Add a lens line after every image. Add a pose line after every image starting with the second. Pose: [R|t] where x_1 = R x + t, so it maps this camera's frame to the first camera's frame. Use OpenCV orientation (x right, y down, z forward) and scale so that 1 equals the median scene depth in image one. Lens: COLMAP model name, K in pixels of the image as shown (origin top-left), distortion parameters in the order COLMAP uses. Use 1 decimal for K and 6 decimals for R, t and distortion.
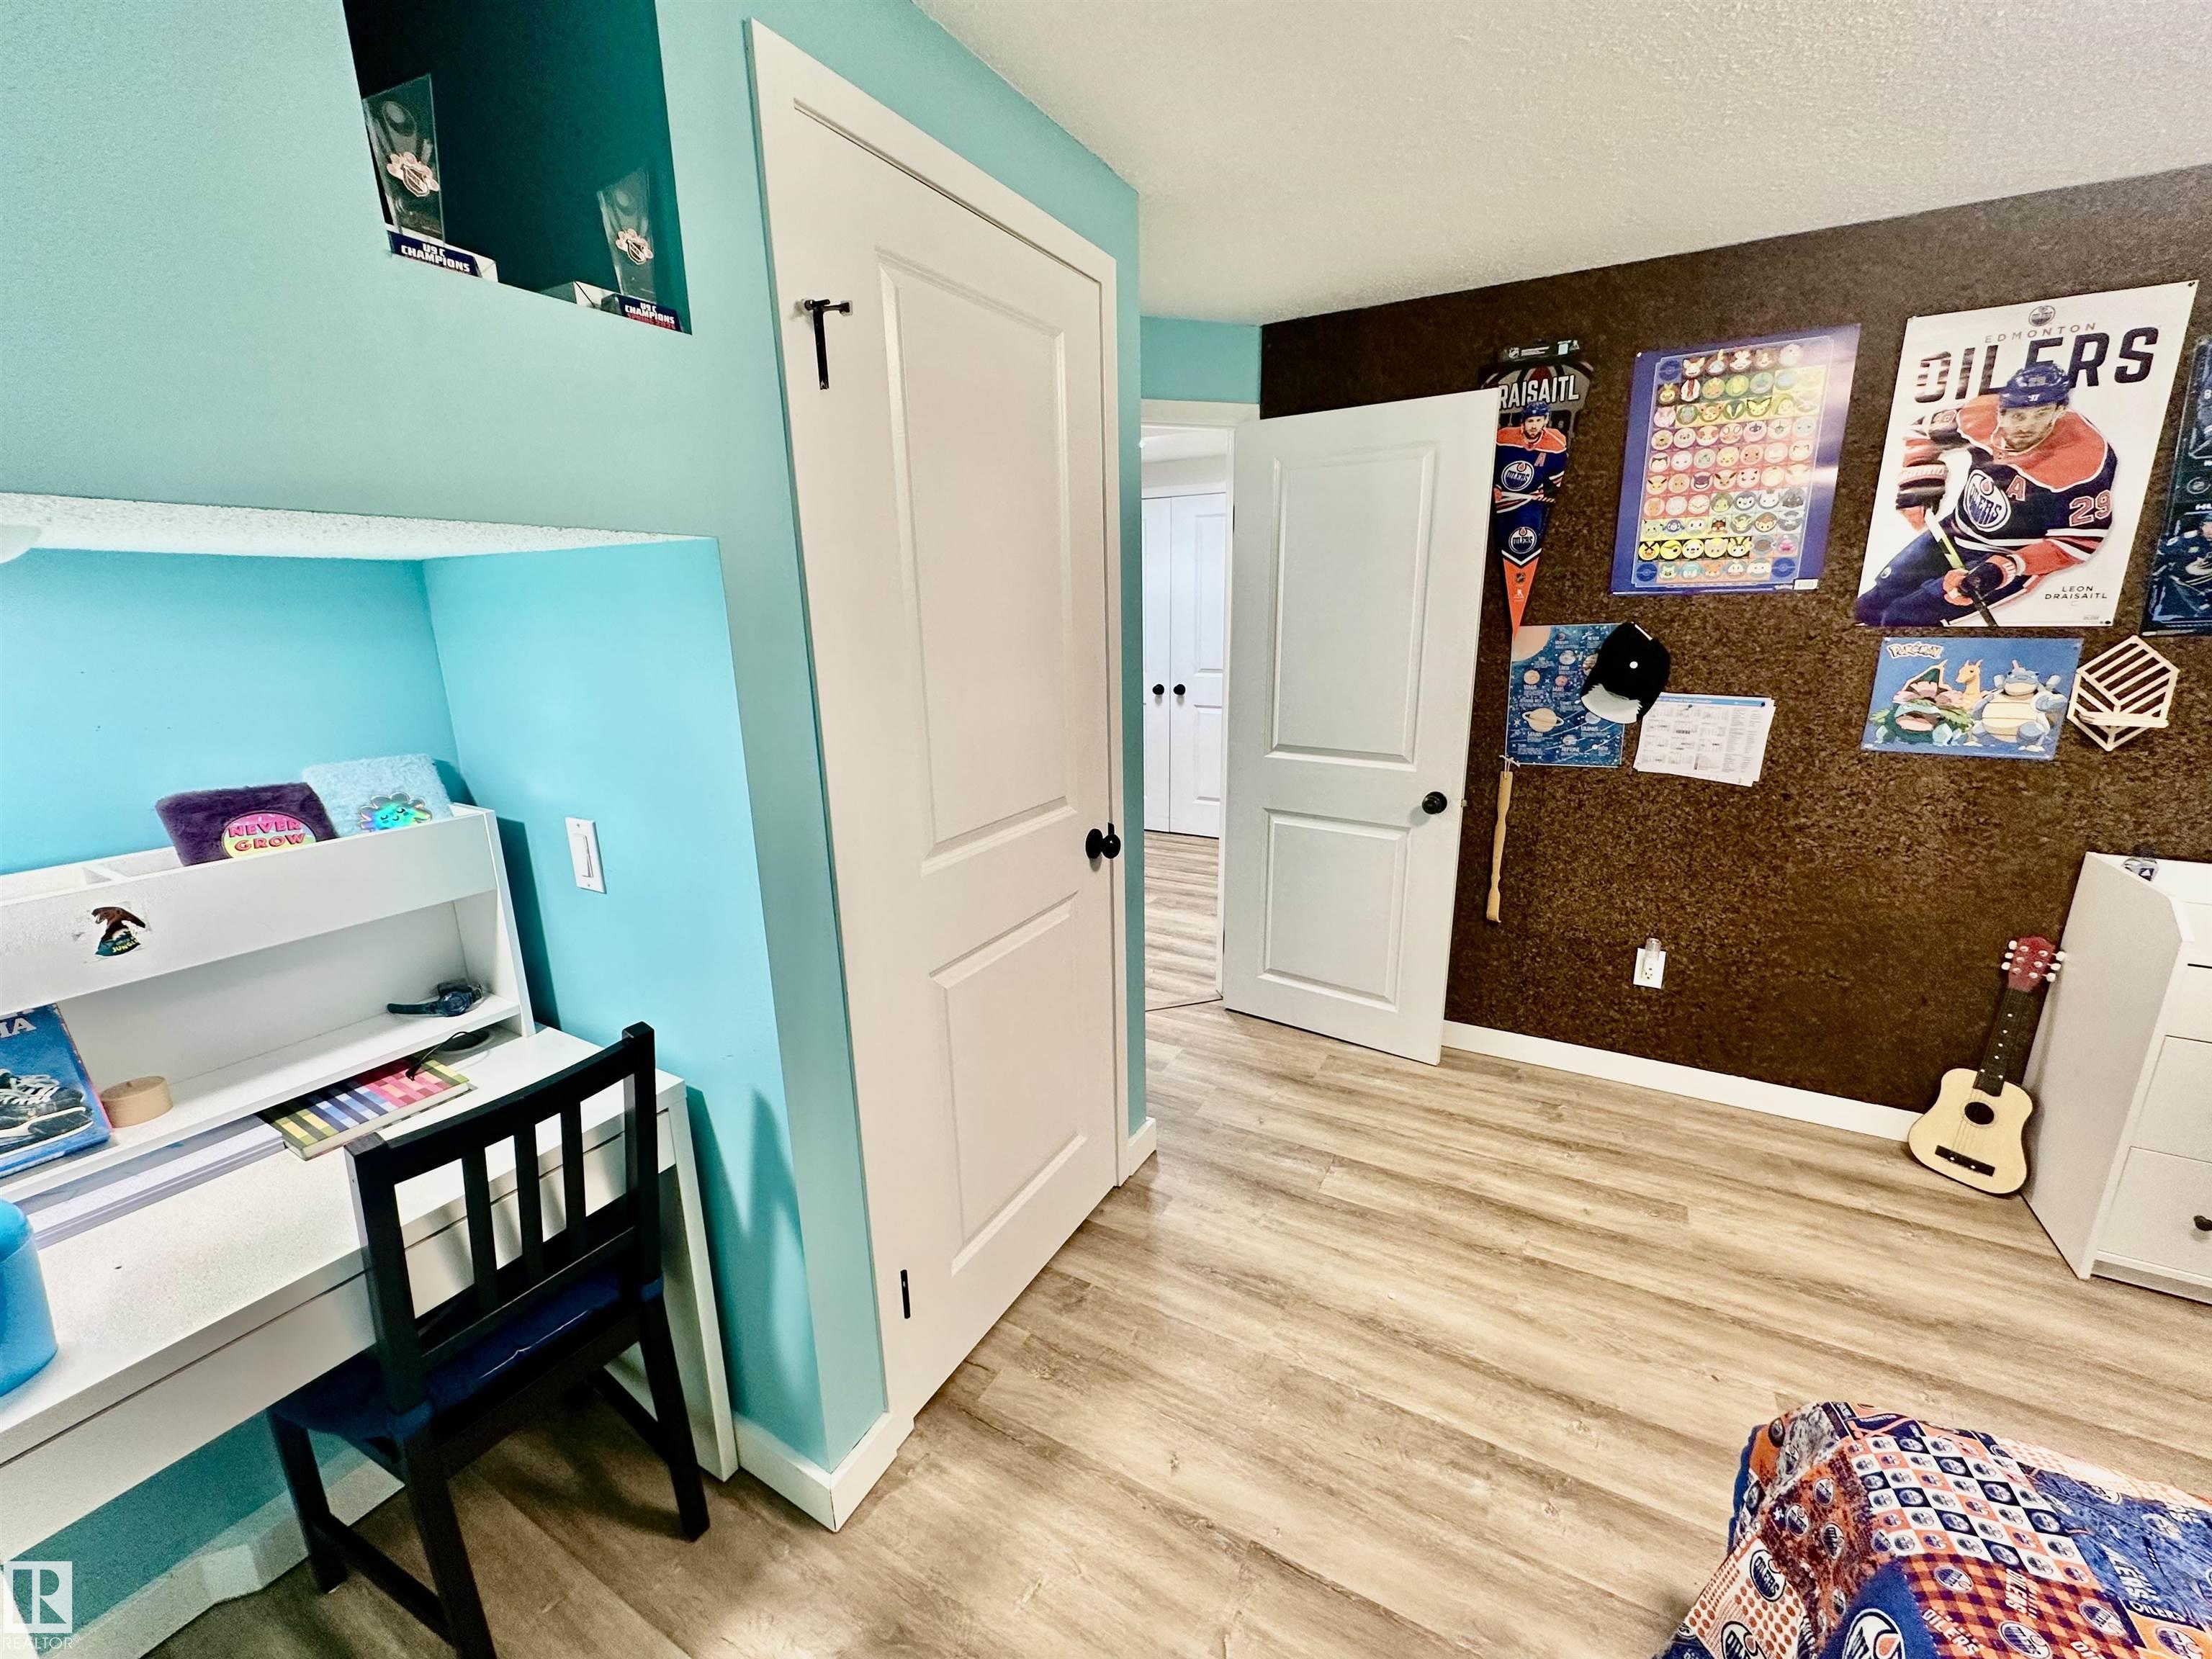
lens RADIAL K [[884.0, 0, 1106.3], [0, 884.0, 825.2], [0, 0, 1]] dist [-0.005422, 0.000902]
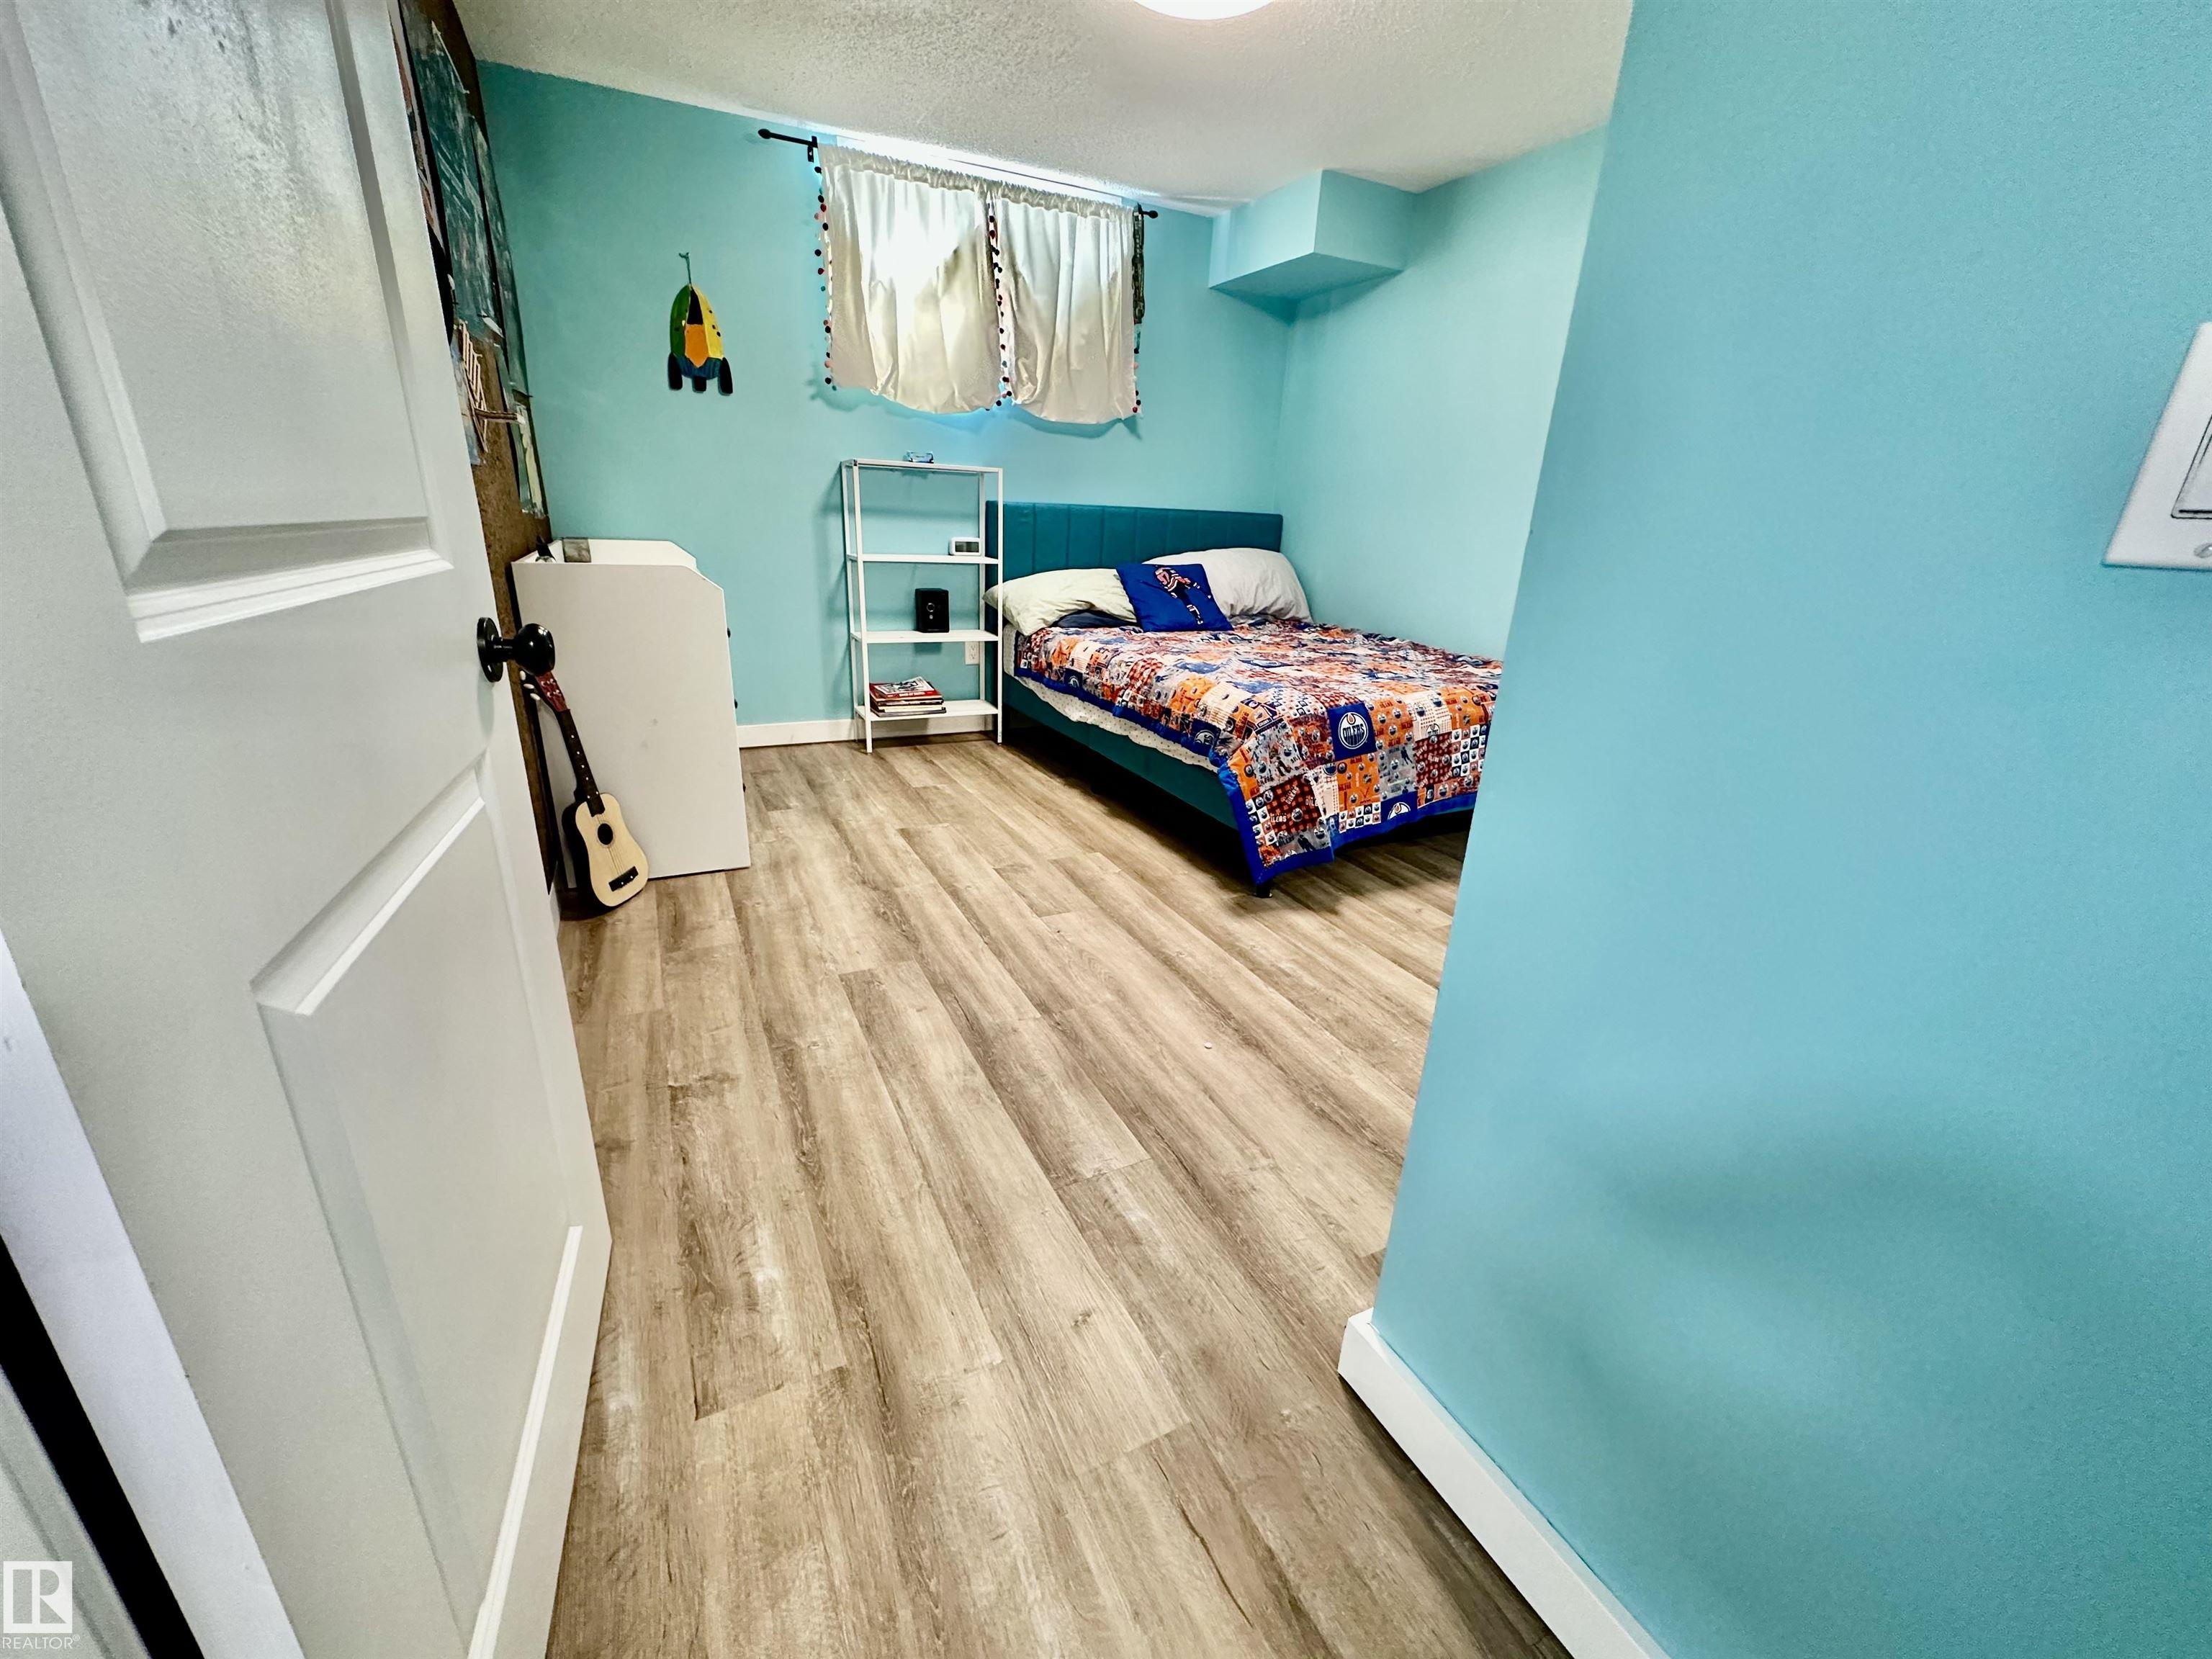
lens RADIAL K [[884.0, 0, 1102.6], [0, 884.0, 829.8], [0, 0, 1]] dist [-0.005422, 0.000902]
pose [[-0.826925, -0.210950, 0.521244, -0.027007], [0.105574, 0.852238, 0.512392, -0.147290], [-0.552313, 0.478739, -0.682466, 1.407458]]
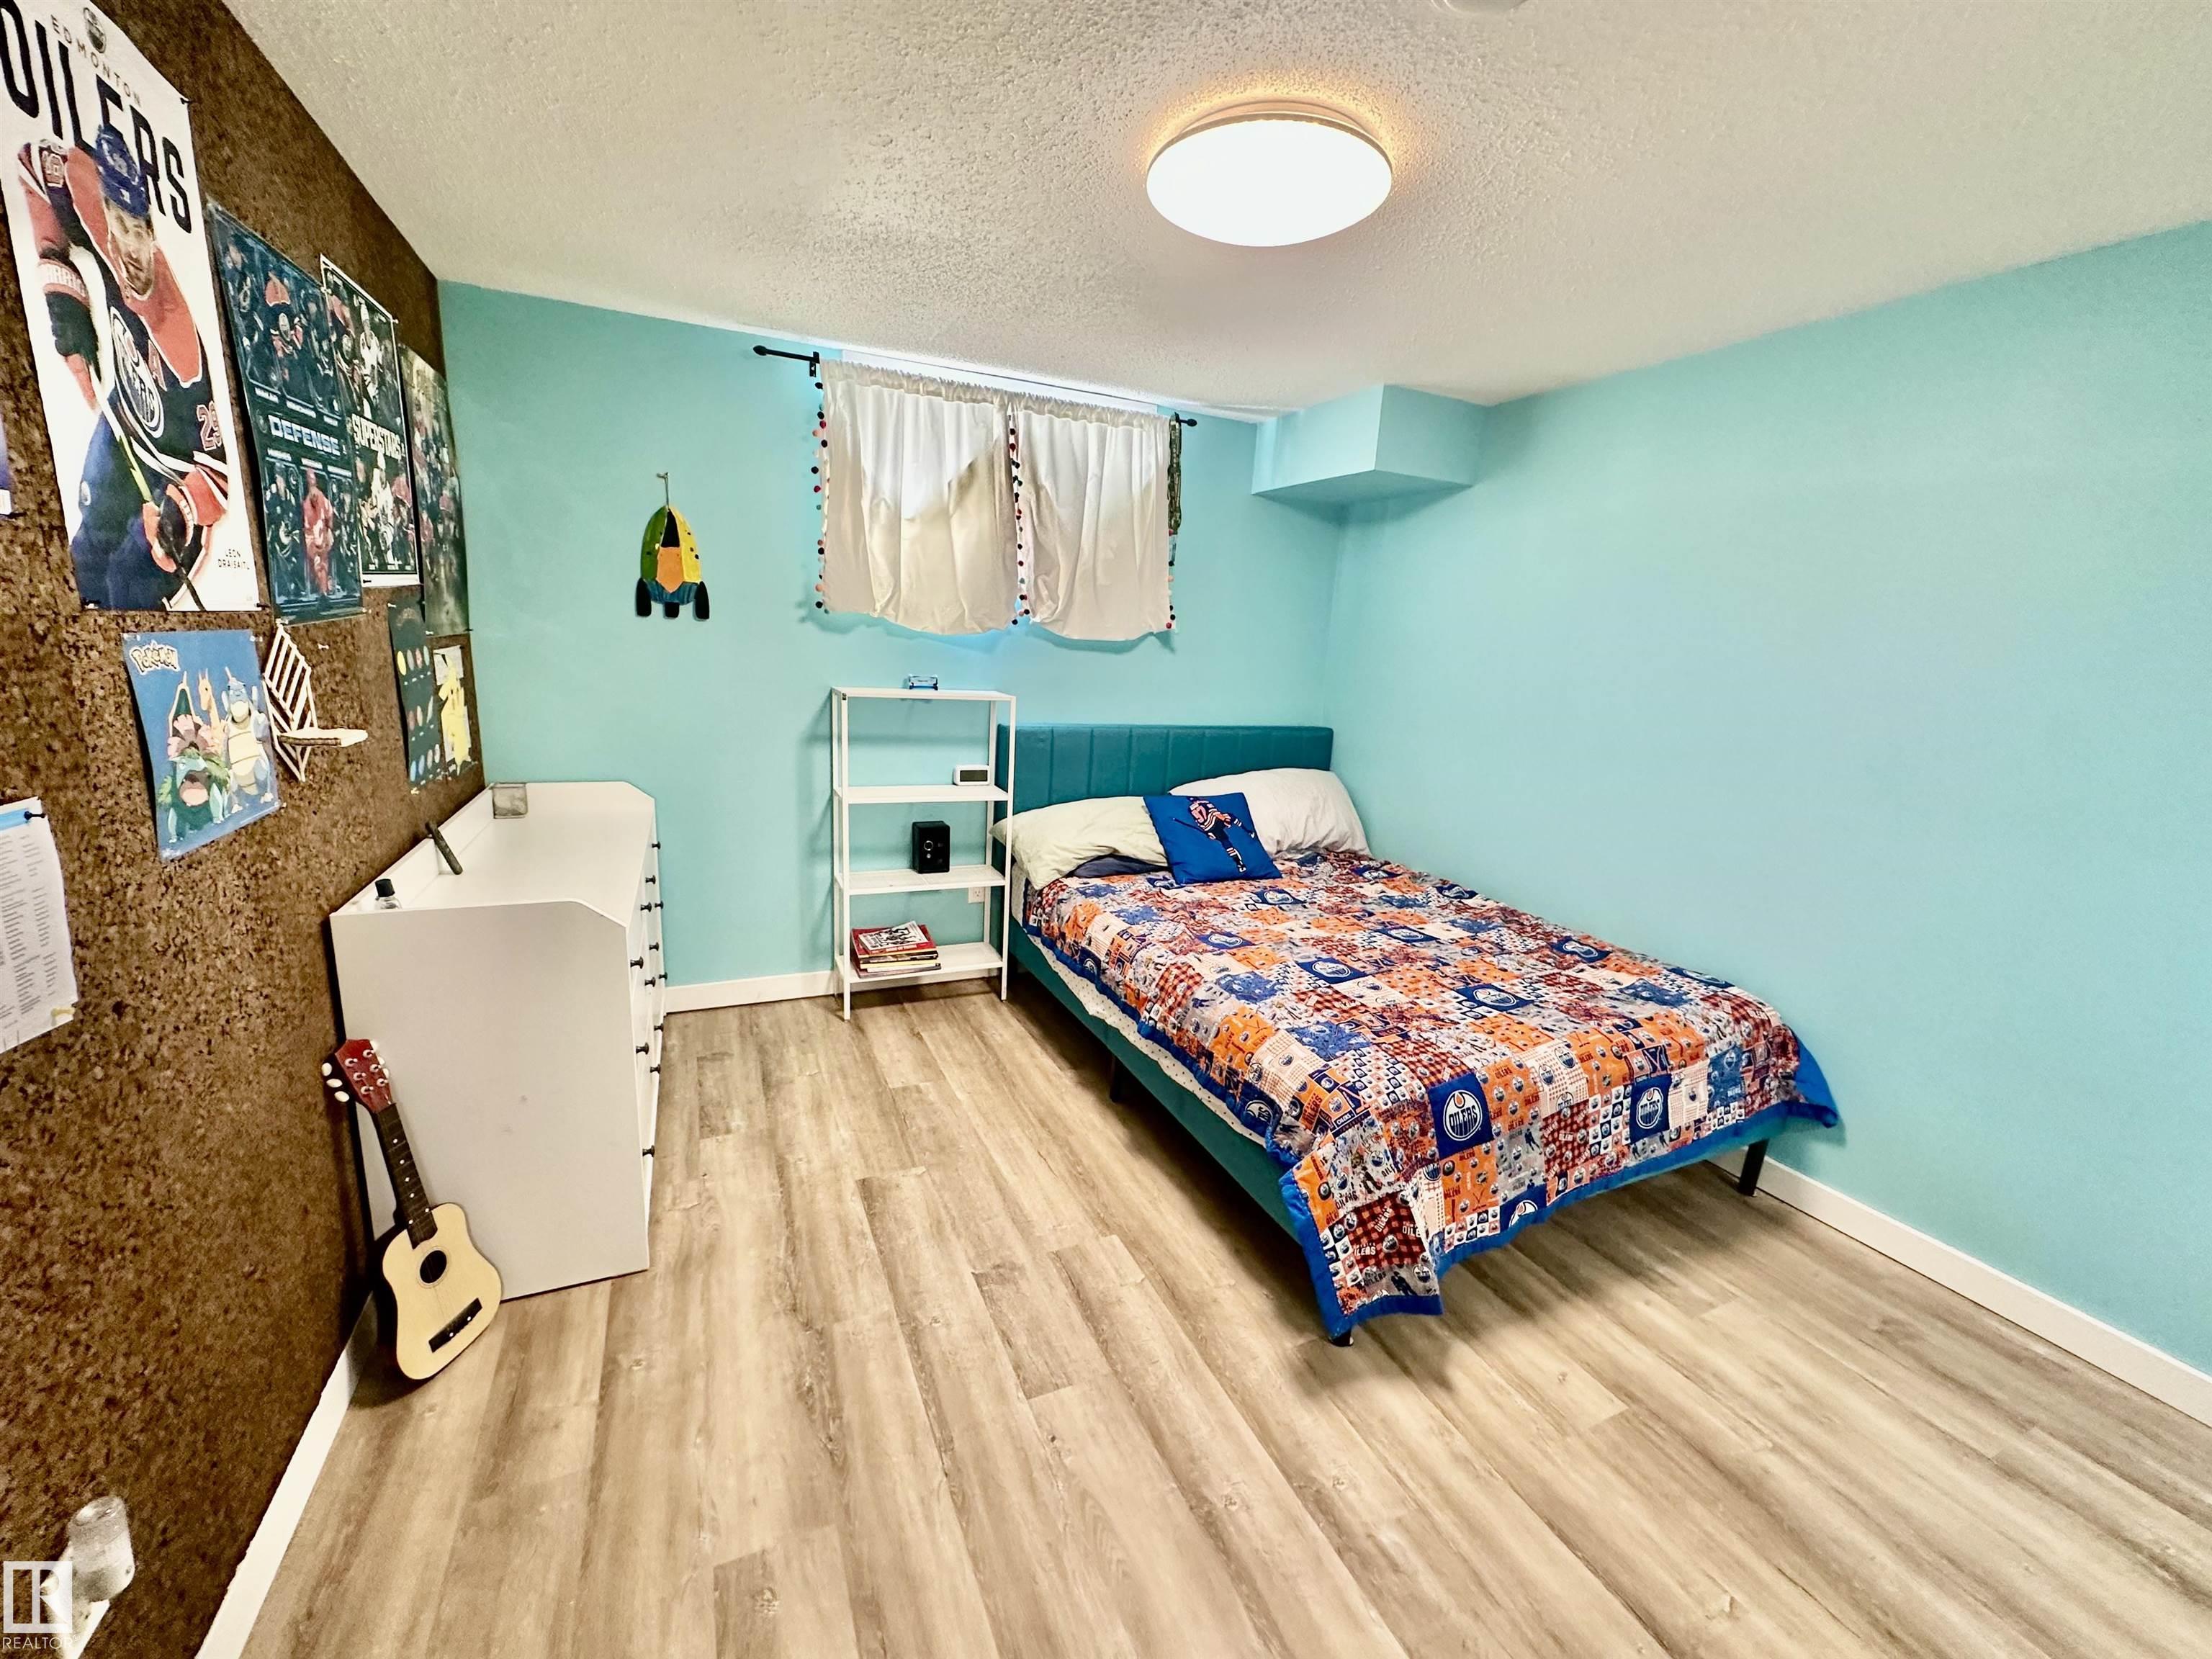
lens RADIAL K [[884.0, 0, 1102.2], [0, 884.0, 826.7], [0, 0, 1]] dist [-0.005422, 0.000902]
pose [[-0.807492, -0.155324, 0.569062, 0.169790], [0.100402, 0.914443, 0.392064, -0.254993], [-0.581271, 0.373724, -0.722810, 1.091029]]
